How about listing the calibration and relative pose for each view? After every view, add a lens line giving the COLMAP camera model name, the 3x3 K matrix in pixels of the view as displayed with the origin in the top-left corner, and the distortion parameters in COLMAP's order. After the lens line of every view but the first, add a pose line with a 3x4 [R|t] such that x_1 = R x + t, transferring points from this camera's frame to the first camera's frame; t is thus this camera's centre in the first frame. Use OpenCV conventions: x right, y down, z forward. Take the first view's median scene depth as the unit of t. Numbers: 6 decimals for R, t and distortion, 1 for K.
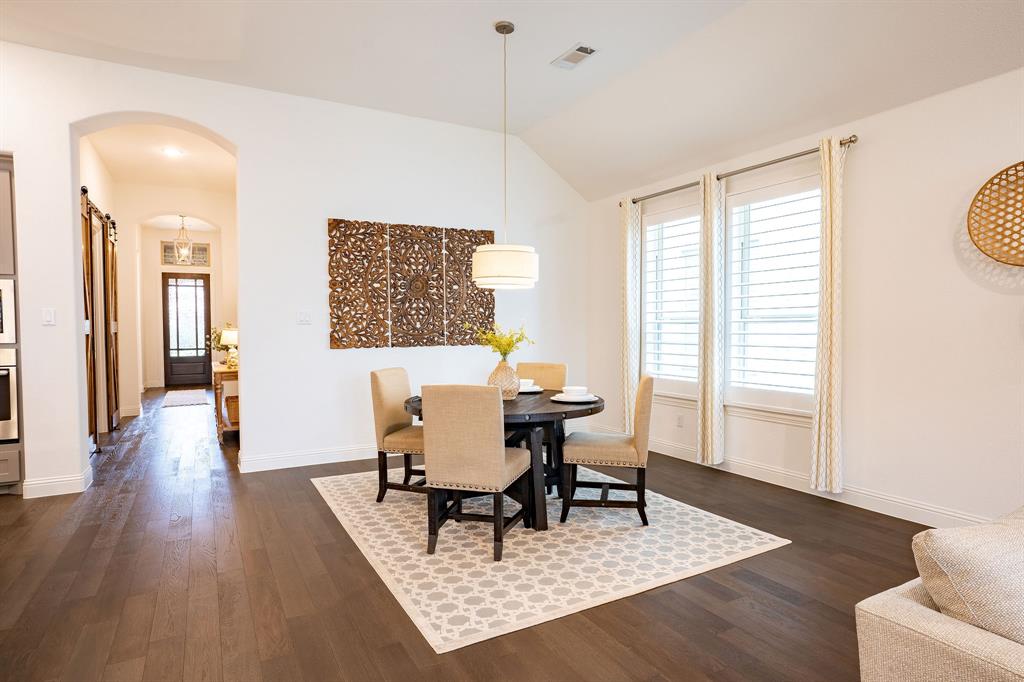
lens RADIAL K [[578.1, 0, 518.4], [0, 578.1, 341.1], [0, 0, 1]] dist [-0.008218, 0.001886]
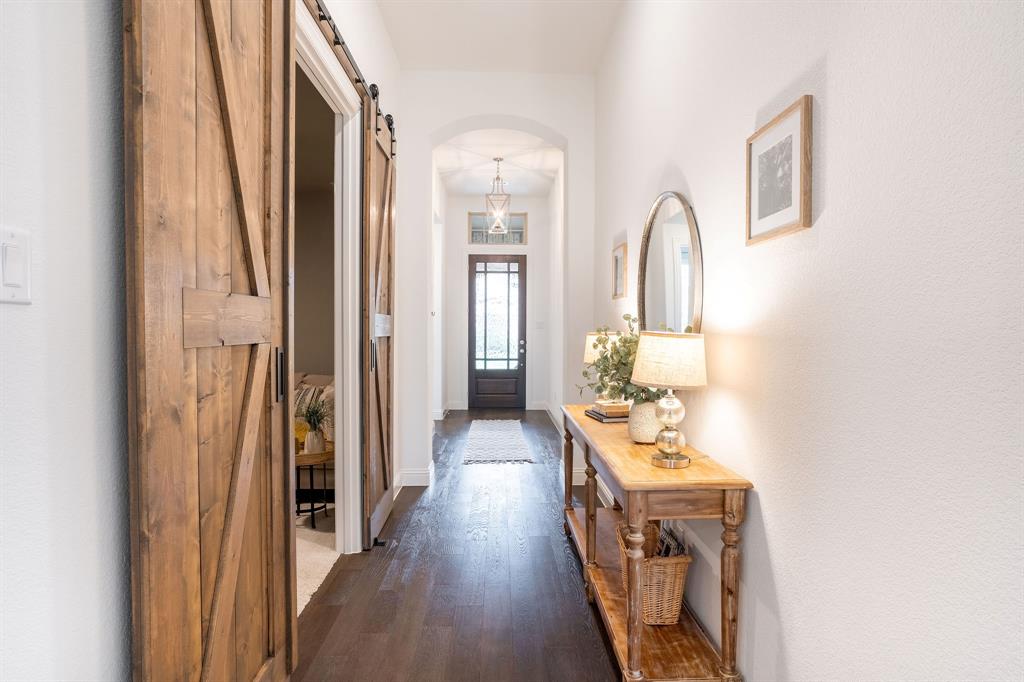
lens RADIAL K [[578.1, 0, 518.4], [0, 578.1, 341.1], [0, 0, 1]] dist [-0.008218, 0.001886]
pose [[0.893586, 0.020166, -0.448438, -0.467833], [-0.024059, 0.999706, -0.002985, -0.015422], [0.448246, 0.013456, 0.893809, 0.757347]]
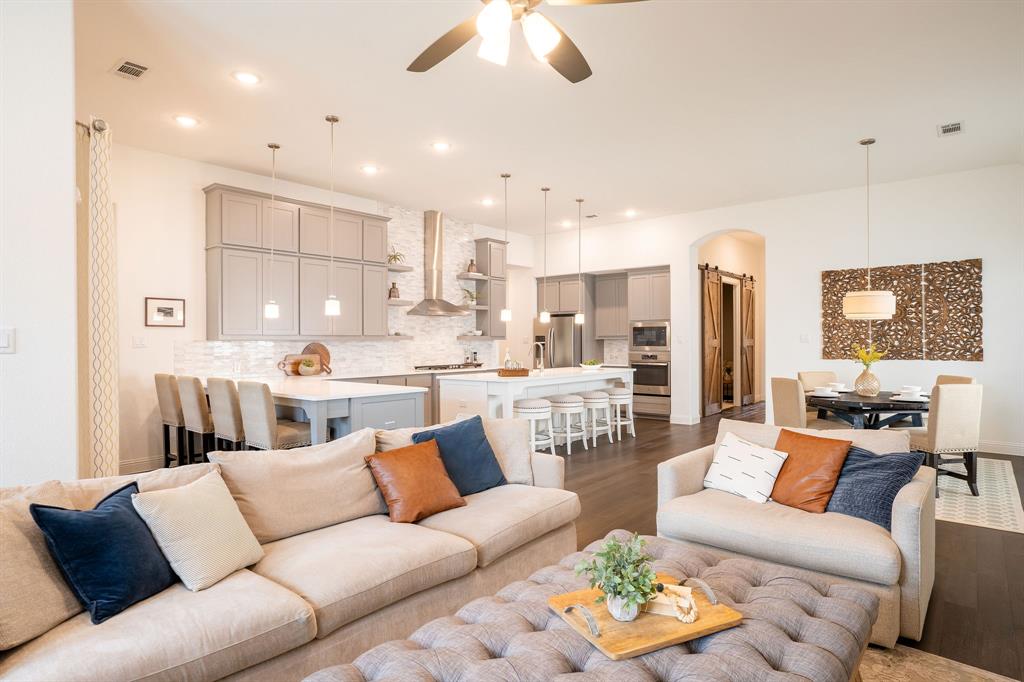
lens RADIAL K [[578.1, 0, 518.4], [0, 578.1, 341.1], [0, 0, 1]] dist [-0.008218, 0.001886]
pose [[0.366013, 0.002728, -0.930606, 0.688777], [-0.023280, 0.999710, -0.006225, -0.004656], [0.930319, 0.023942, 0.365970, -0.238595]]
